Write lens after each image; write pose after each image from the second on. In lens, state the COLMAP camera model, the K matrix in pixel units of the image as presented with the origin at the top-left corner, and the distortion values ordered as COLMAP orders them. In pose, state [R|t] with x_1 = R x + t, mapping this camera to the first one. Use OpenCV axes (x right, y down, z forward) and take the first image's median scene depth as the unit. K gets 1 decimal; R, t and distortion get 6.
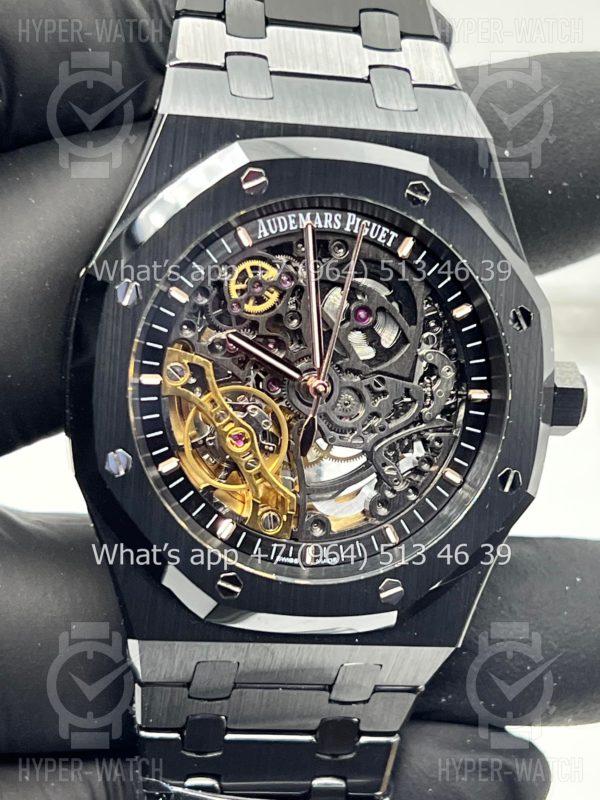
lens RADIAL K [[1913.2, 0, 301.5], [0, 1913.2, 402.6], [0, 0, 1]] dist [0.235536, 0.000000]
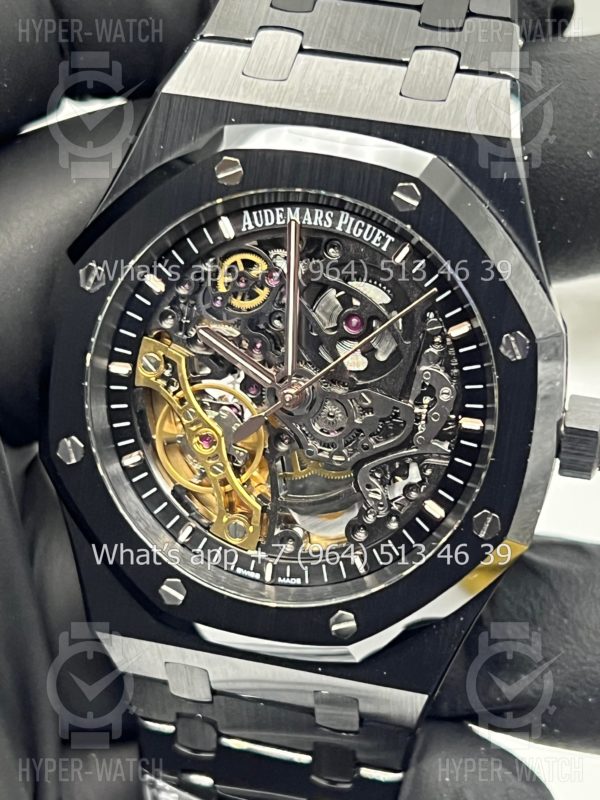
lens RADIAL K [[1913.2, 0, 298.4], [0, 1913.2, 397.5], [0, 0, 1]] dist [0.235536, 0.000000]
pose [[0.911893, 0.120092, -0.392466, 0.374588], [-0.099263, 0.992378, 0.073024, -0.074955], [0.398244, -0.027632, 0.916863, 0.147671]]
